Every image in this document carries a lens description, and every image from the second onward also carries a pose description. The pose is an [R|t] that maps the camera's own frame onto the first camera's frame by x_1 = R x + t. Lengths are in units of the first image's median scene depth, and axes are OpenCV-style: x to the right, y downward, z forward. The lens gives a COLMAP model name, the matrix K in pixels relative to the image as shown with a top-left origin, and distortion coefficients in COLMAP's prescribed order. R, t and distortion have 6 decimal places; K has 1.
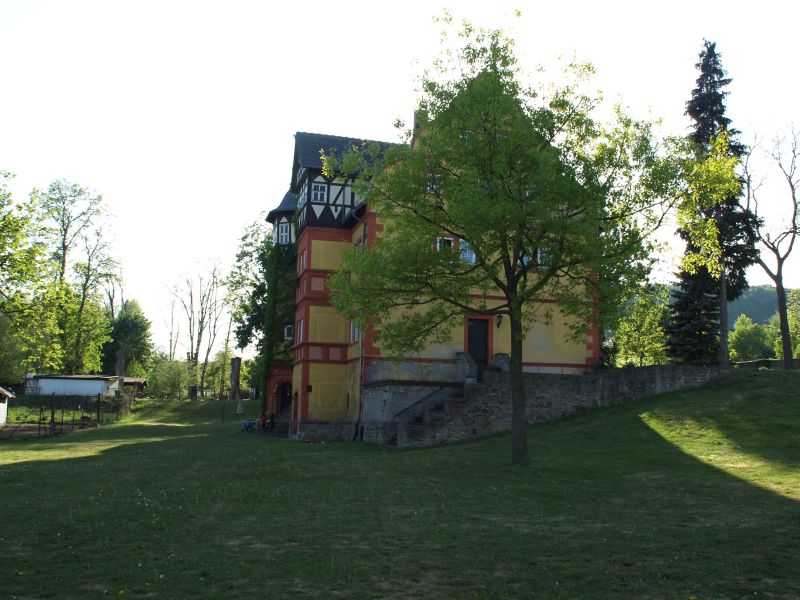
lens RADIAL K [[865.6, 0, 396.4], [0, 865.6, 297.8], [0, 0, 1]] dist [-0.102894, 0.000000]
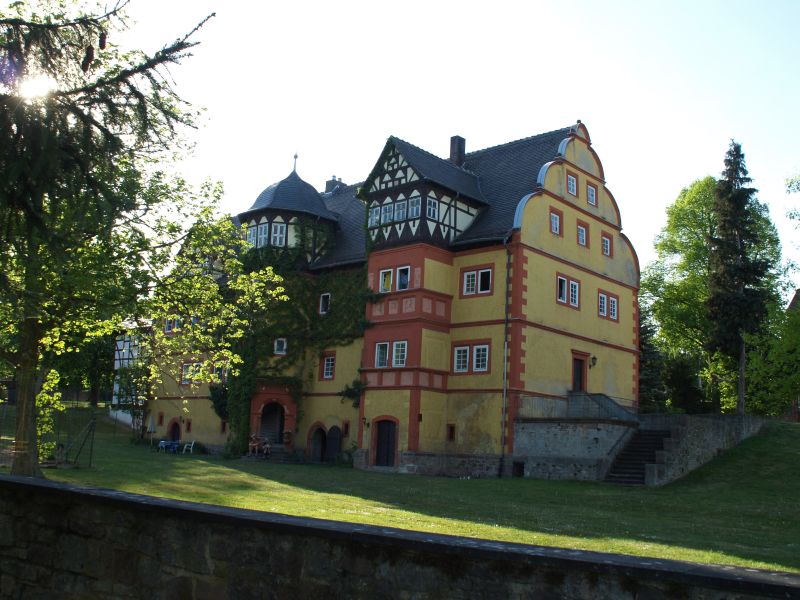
lens RADIAL K [[865.6, 0, 401.5], [0, 865.6, 303.0], [0, 0, 1]] dist [-0.102894, 0.000000]
pose [[0.837455, 0.116151, 0.534021, -0.627031], [-0.110787, 0.992947, -0.042231, 0.024145], [-0.535160, -0.023796, 0.844416, 0.229354]]
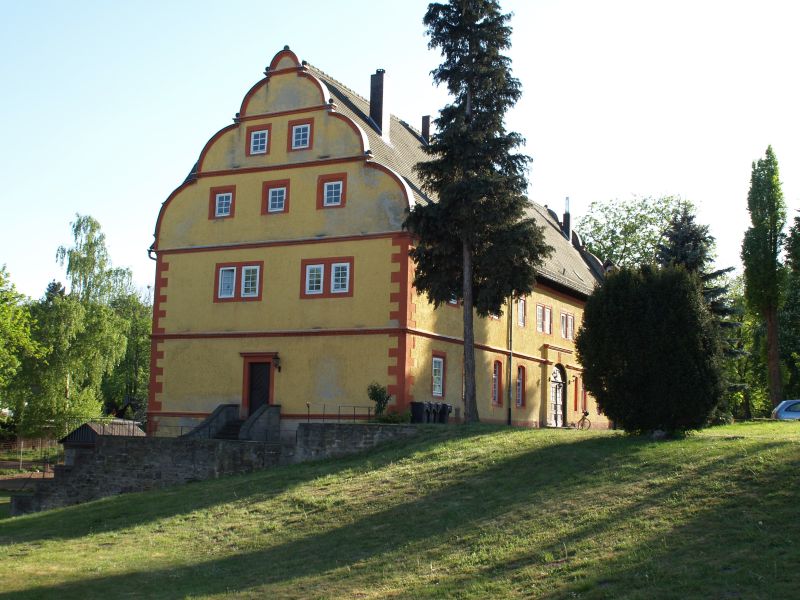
lens RADIAL K [[1043.7, 0, 381.8], [0, 1043.7, 297.9], [0, 0, 1]] dist [-0.036674, 0.000000]
pose [[0.715055, -0.090793, -0.693147, 0.834789], [0.092383, 0.995107, -0.035043, 0.008801], [0.692937, -0.038978, 0.719944, 0.361415]]
